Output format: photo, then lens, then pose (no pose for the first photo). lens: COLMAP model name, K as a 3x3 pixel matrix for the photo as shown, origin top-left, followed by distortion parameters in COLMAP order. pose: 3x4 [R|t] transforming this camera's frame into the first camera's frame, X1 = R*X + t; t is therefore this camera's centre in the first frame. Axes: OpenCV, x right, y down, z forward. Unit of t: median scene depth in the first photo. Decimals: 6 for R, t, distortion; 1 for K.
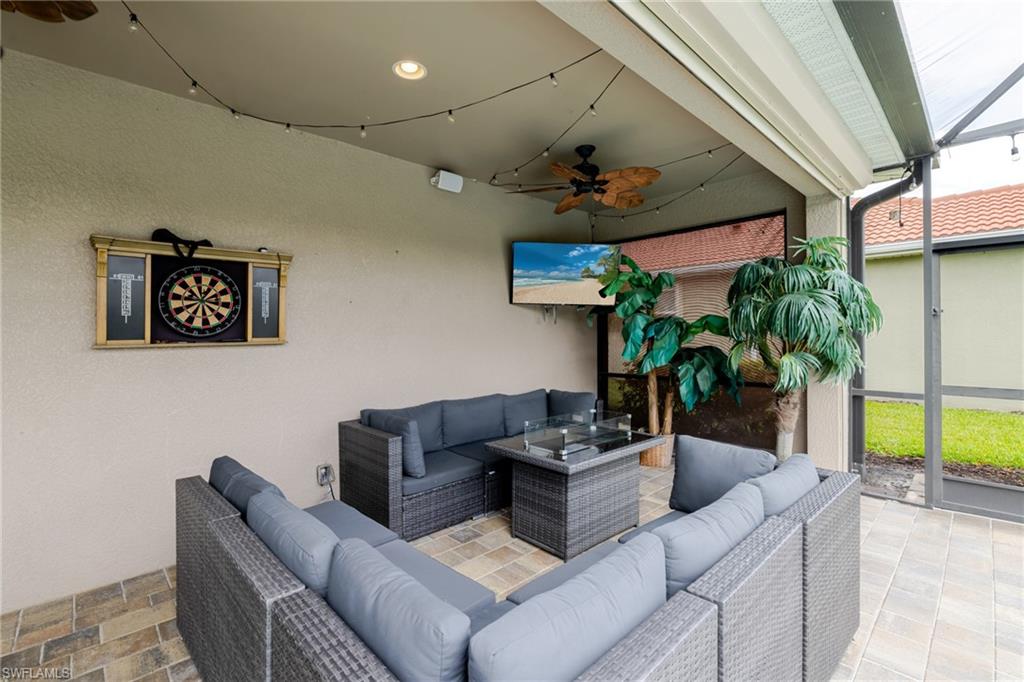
lens RADIAL K [[450.8, 0, 513.3], [0, 450.8, 340.9], [0, 0, 1]] dist [-0.004886, 0.000104]
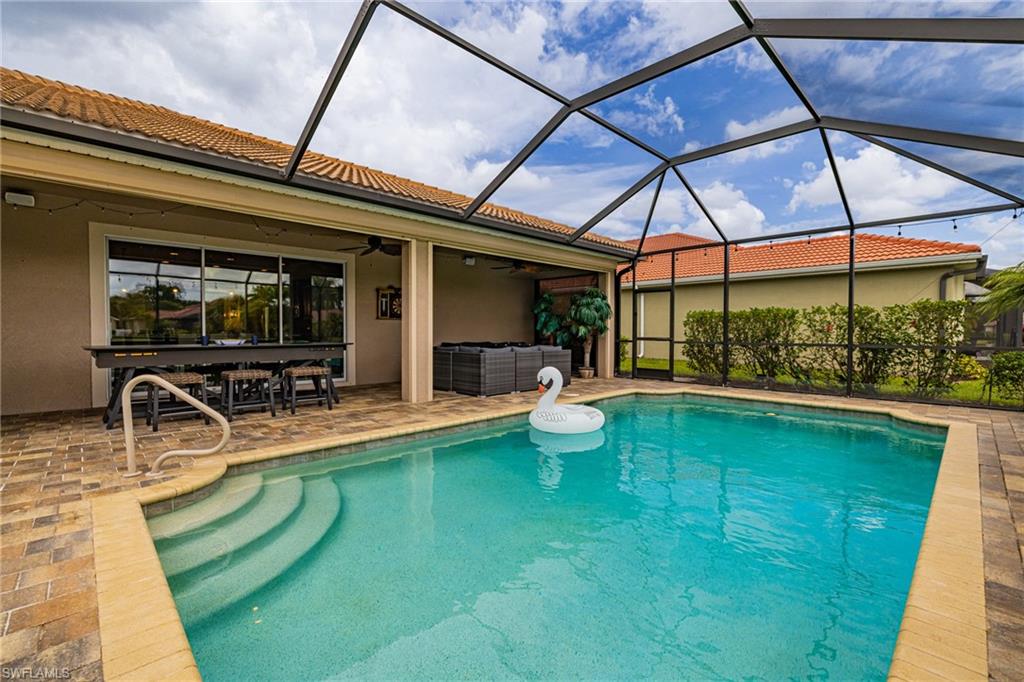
lens RADIAL K [[450.8, 0, 513.3], [0, 450.8, 340.9], [0, 0, 1]] dist [-0.004886, 0.000104]
pose [[0.999857, 0.013830, 0.009689, 0.084655], [-0.013871, 0.999895, 0.004201, 0.091768], [-0.009630, -0.004334, 0.999944, -1.487662]]
